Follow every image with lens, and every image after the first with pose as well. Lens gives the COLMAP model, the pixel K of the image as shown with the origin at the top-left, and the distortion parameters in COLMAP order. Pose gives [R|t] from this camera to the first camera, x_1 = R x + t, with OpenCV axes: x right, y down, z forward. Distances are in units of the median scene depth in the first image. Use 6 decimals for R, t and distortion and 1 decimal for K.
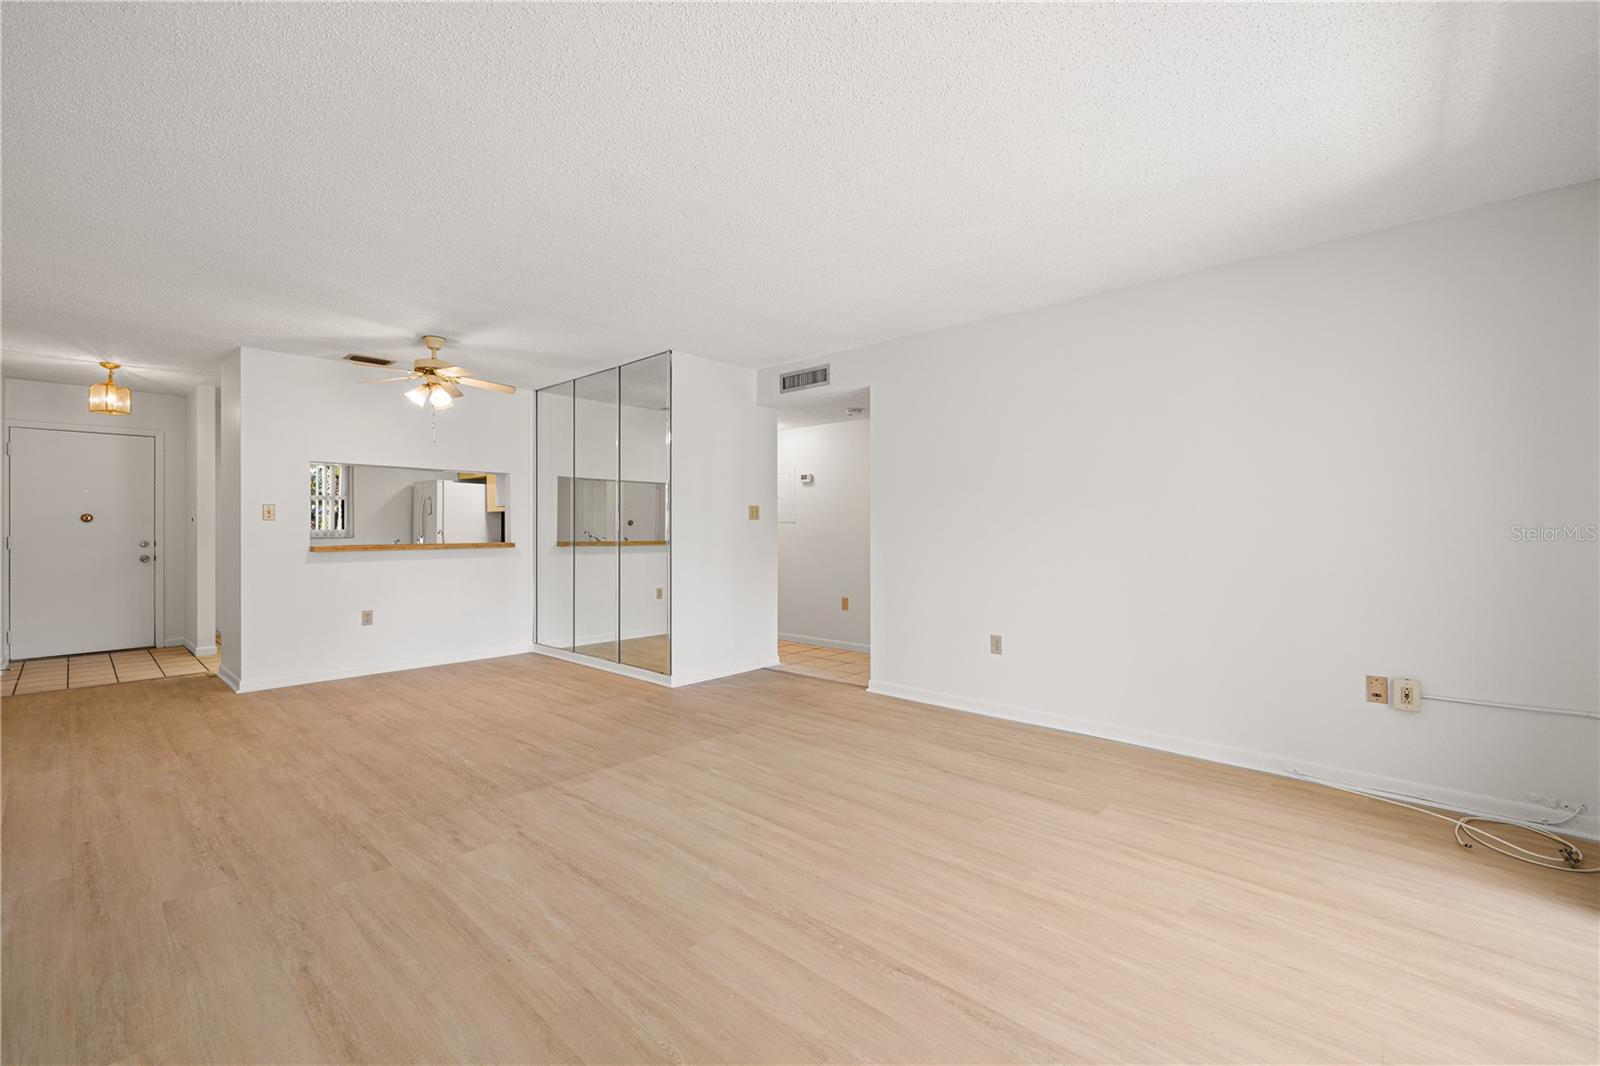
lens RADIAL K [[672.6, 0, 804.5], [0, 672.6, 529.8], [0, 0, 1]] dist [0.000398, -0.000178]
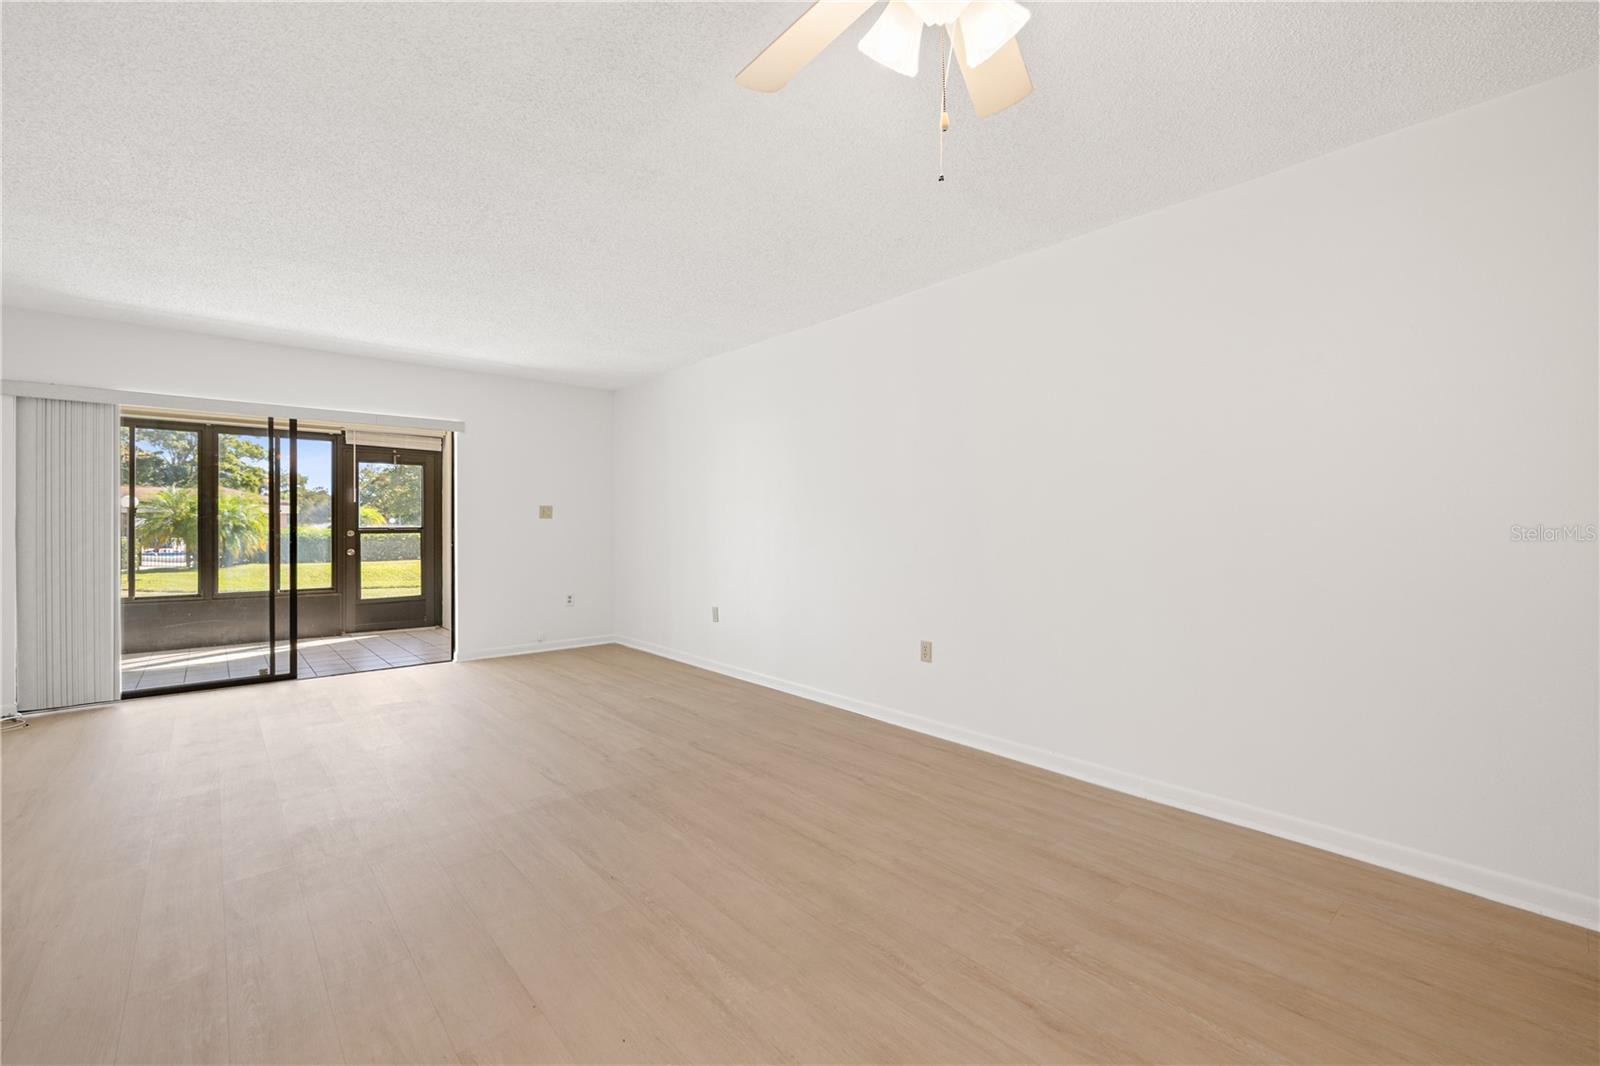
lens RADIAL K [[670.8, 0, 795.5], [0, 670.8, 521.8], [0, 0, 1]] dist [0.000716, 0.000034]
pose [[-0.993166, 0.001170, 0.116701, -0.862480], [0.001256, 0.999999, 0.000668, -0.004627], [-0.116700, 0.000810, -0.993167, 2.065026]]
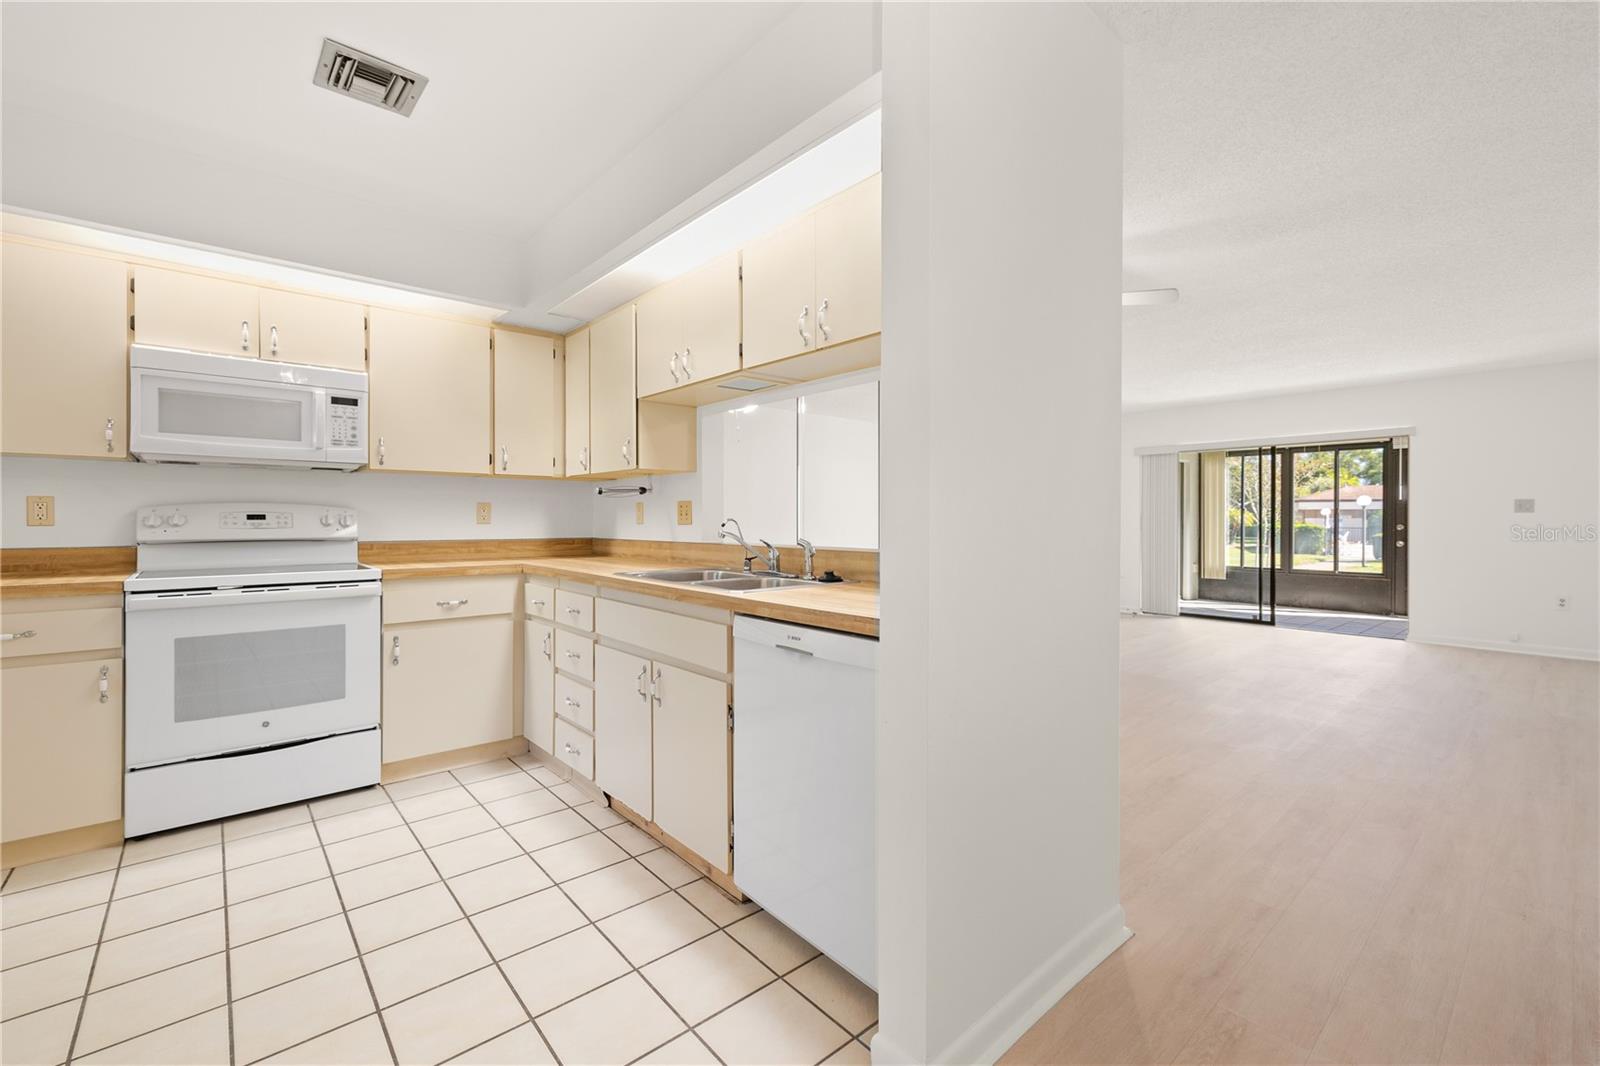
lens RADIAL K [[670.2, 0, 797.0], [0, 670.2, 529.1], [0, 0, 1]] dist [-0.001184, -0.000135]
pose [[0.121456, -0.012646, 0.992516, -2.116203], [0.002623, 0.999919, 0.012419, 0.004515], [-0.992593, 0.001094, 0.121479, 1.946129]]
